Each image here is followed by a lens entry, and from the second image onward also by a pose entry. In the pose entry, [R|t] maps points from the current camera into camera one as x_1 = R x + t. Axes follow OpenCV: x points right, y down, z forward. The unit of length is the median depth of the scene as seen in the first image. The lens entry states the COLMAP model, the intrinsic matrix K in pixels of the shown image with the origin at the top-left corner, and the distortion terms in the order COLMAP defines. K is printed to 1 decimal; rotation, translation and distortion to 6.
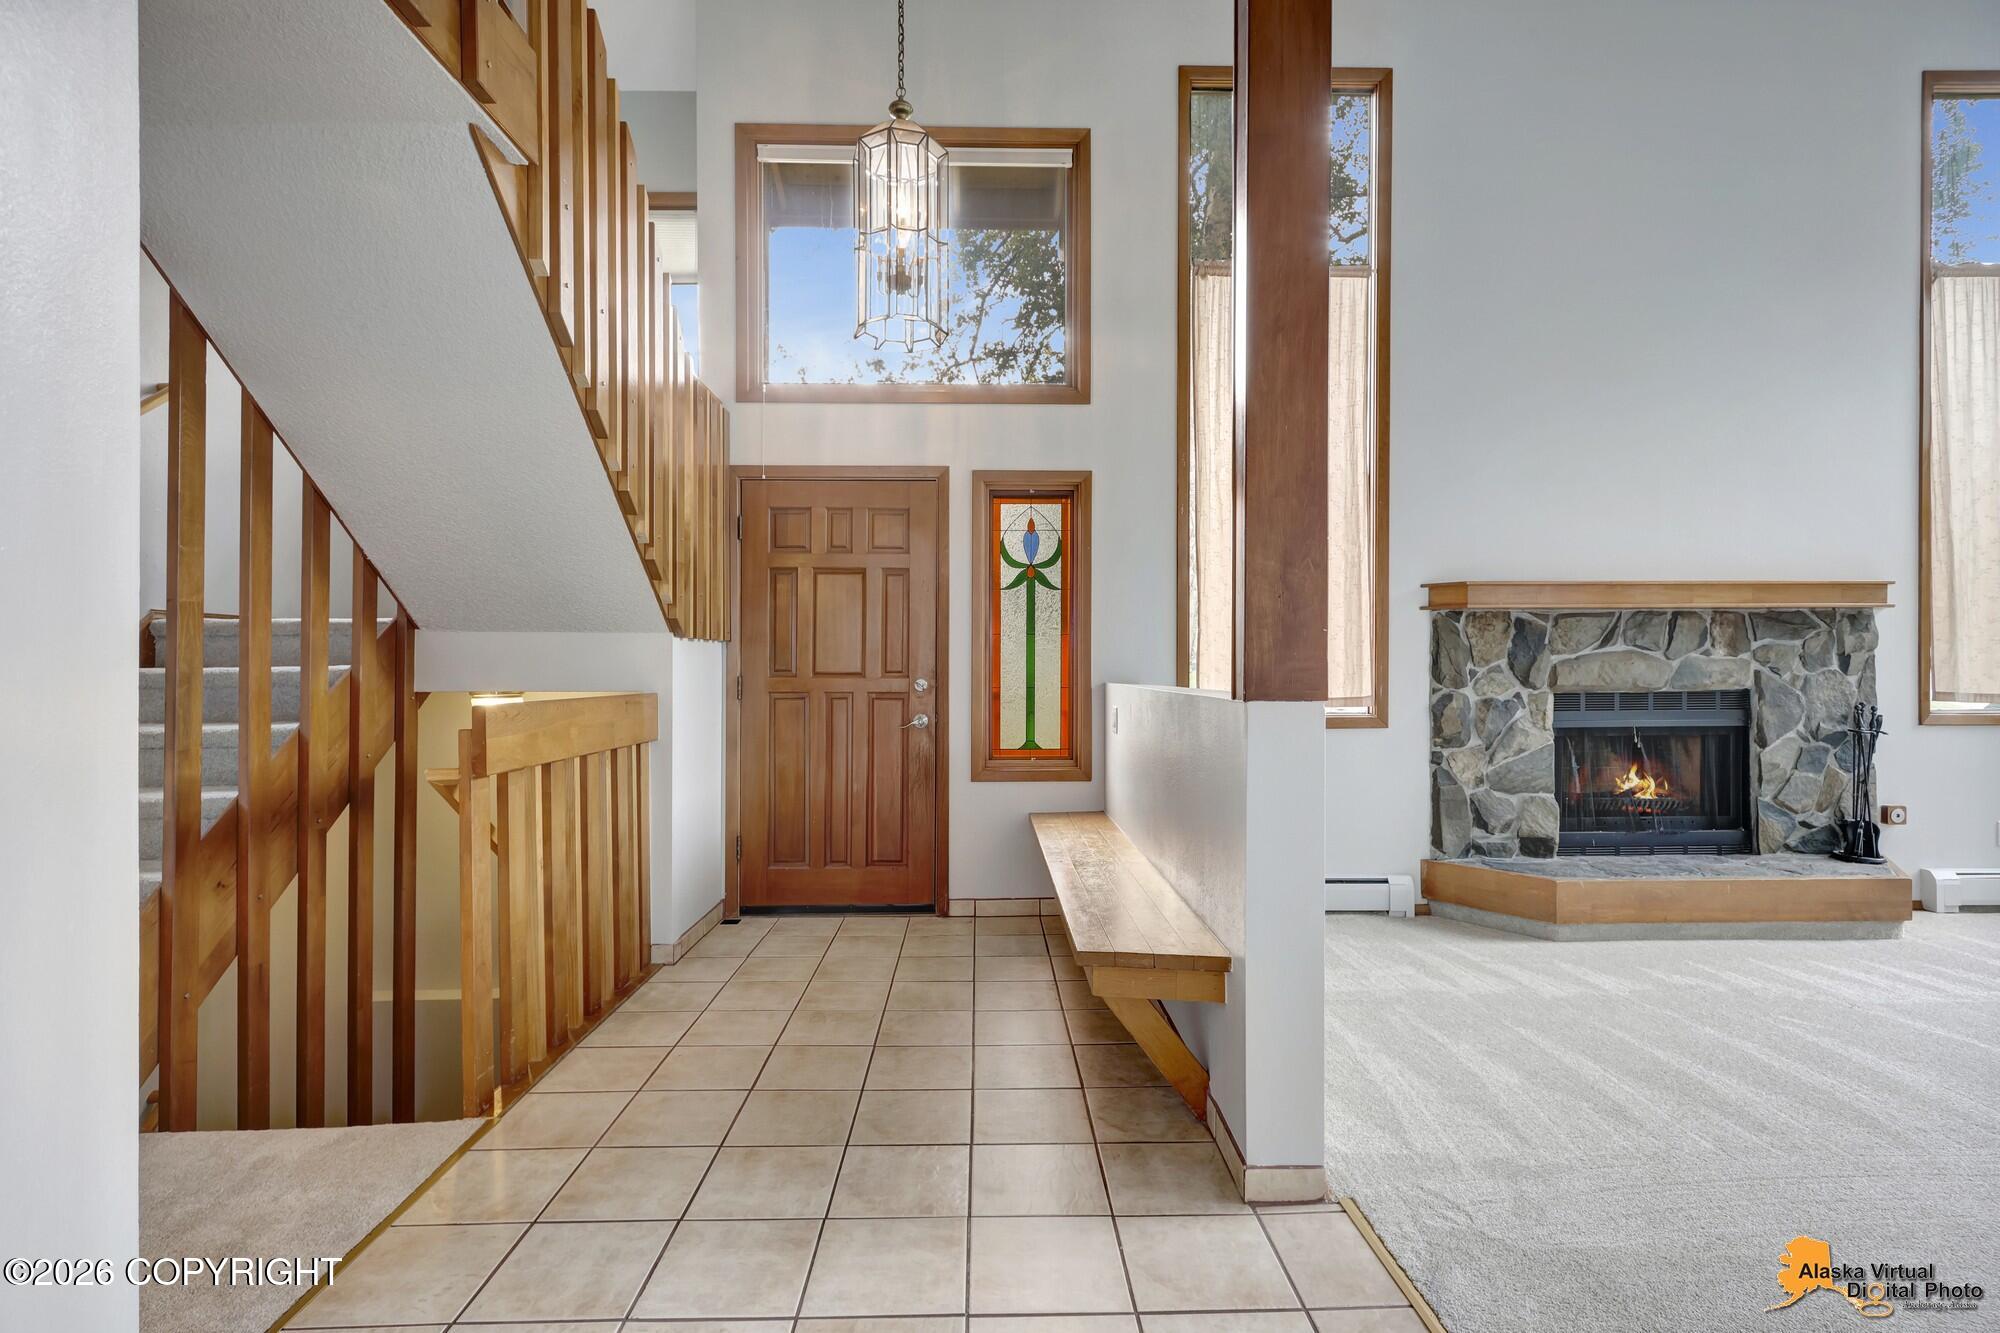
lens RADIAL K [[951.9, 0, 998.6], [0, 951.9, 674.6], [0, 0, 1]] dist [0.002757, -0.000022]
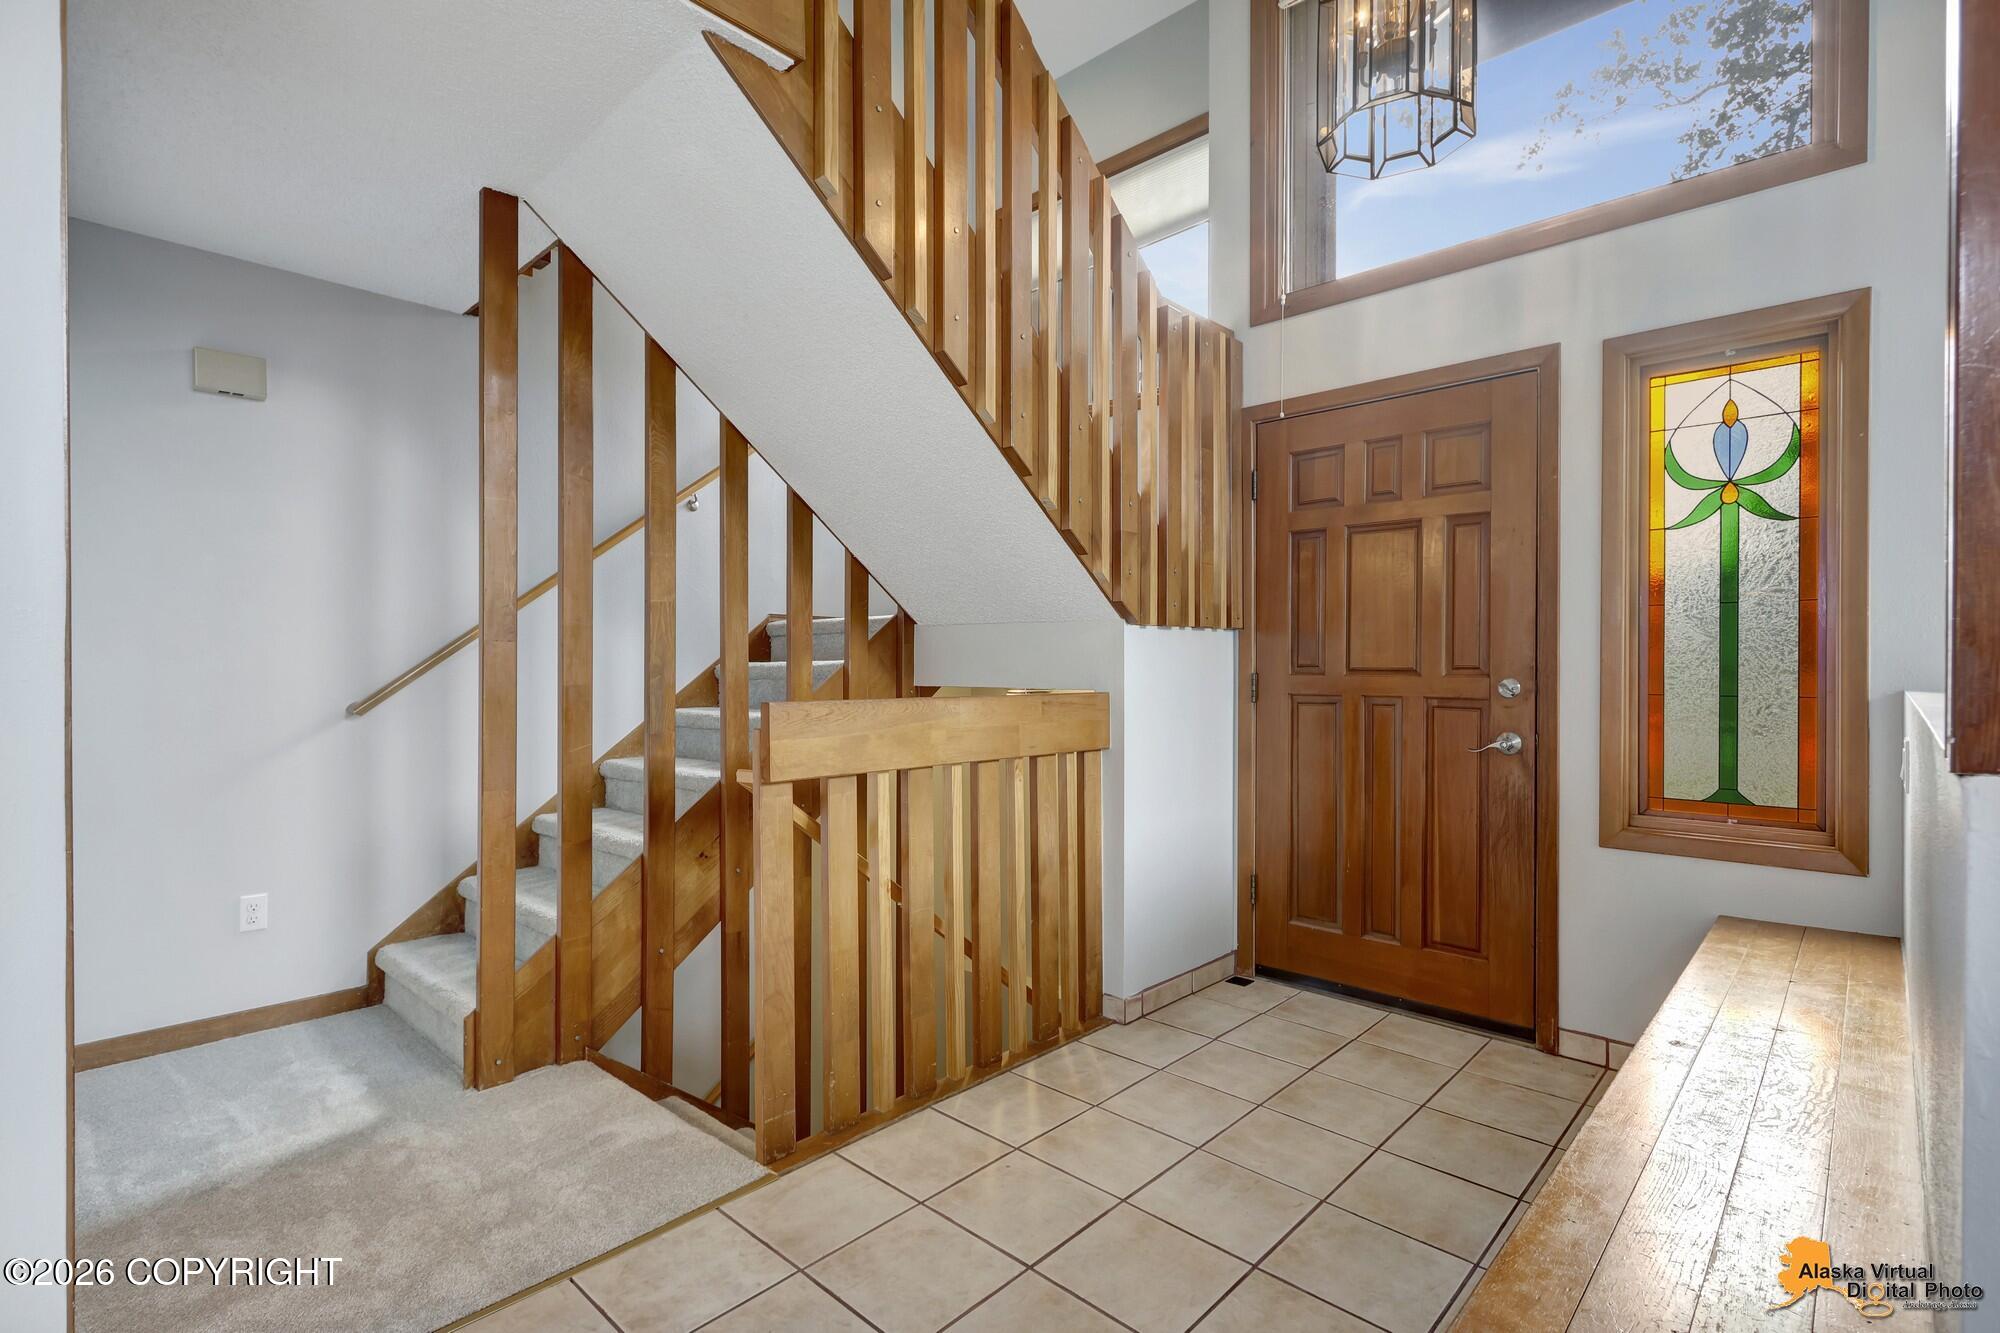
lens RADIAL K [[908.2, 0, 1000.0], [0, 908.2, 666.5], [0, 0, 1]] dist [-0.009151, -0.000154]
pose [[0.700819, 0.000274, -0.713339, 0.118250], [-0.005790, 0.999969, -0.005304, 0.001701], [0.713316, 0.007848, 0.700799, 0.320499]]
